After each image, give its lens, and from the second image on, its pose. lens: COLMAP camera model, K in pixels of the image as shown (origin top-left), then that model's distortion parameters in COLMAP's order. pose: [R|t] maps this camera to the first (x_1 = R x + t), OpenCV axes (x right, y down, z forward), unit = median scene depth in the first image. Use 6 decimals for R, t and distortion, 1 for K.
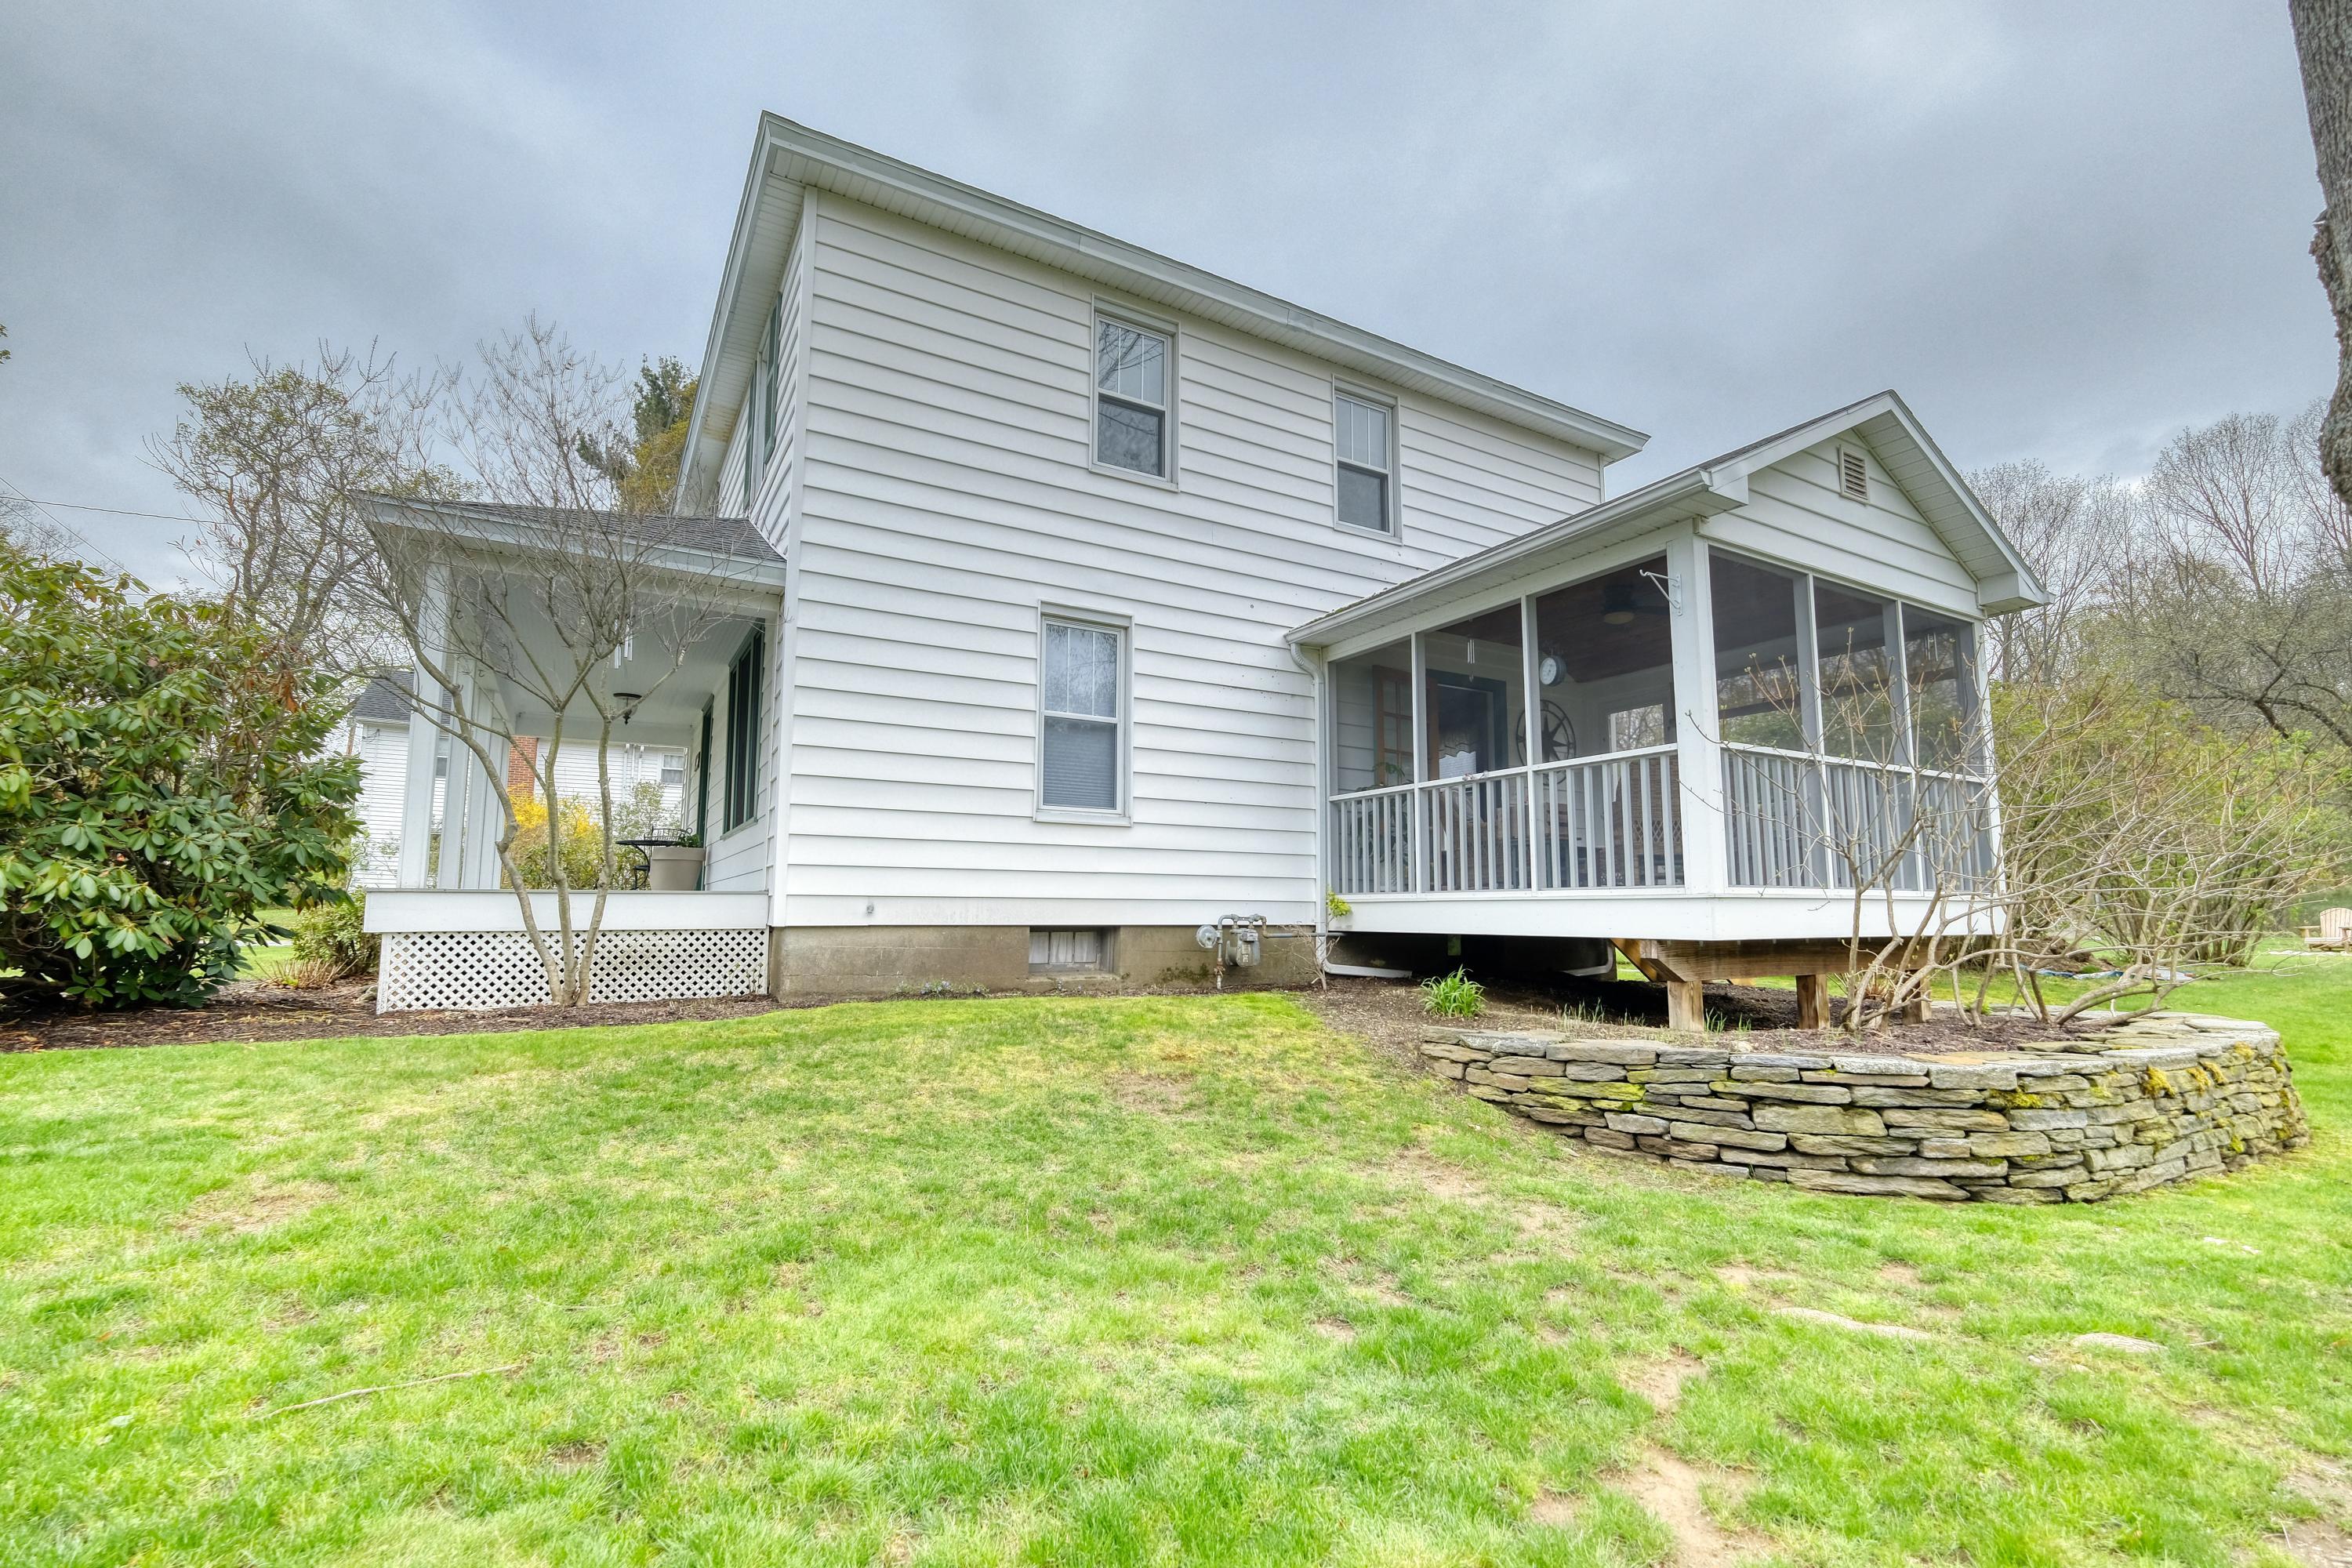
lens RADIAL K [[1023.9, 0, 1176.0], [0, 1023.9, 784.0], [0, 0, 1]] dist [-0.001993, -0.000426]
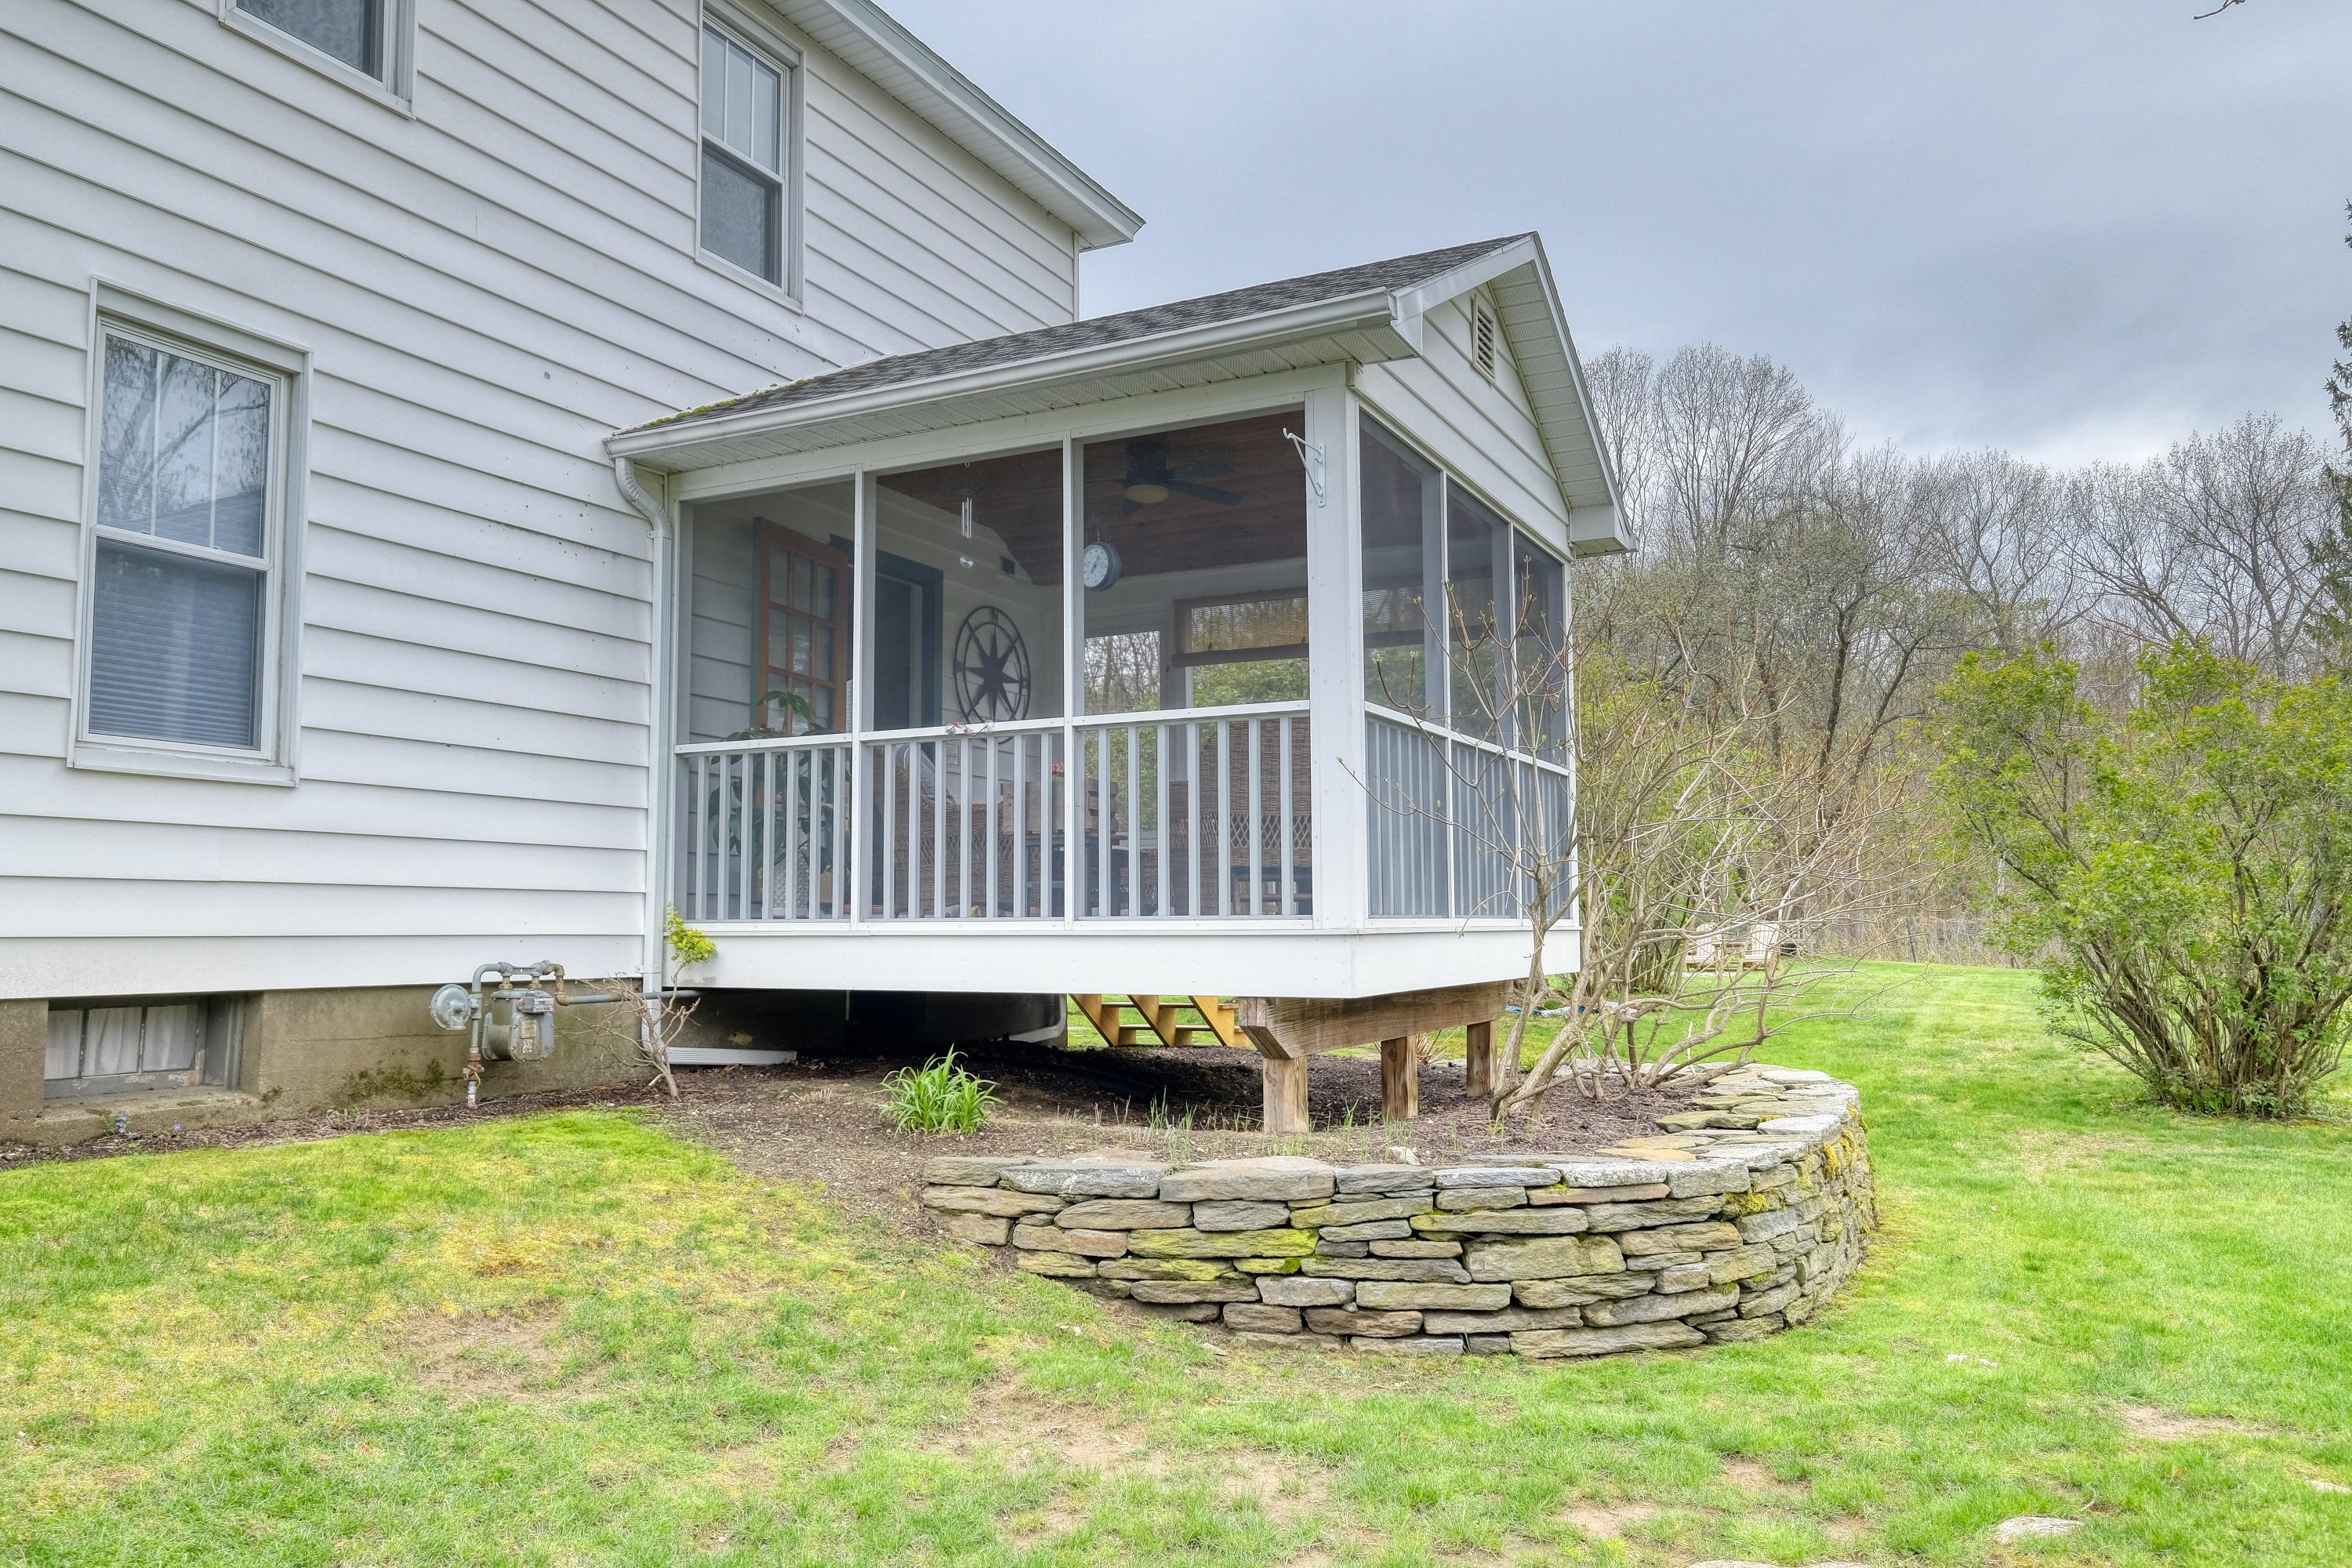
lens RADIAL K [[1645.9, 0, 1176.0], [0, 1645.9, 784.0], [0, 0, 1]] dist [0.003858, 0.002693]
pose [[0.836786, 0.040905, 0.546000, -0.157730], [-0.061780, 0.997891, 0.019922, -0.001568], [-0.544033, -0.050402, 0.837548, 0.154914]]
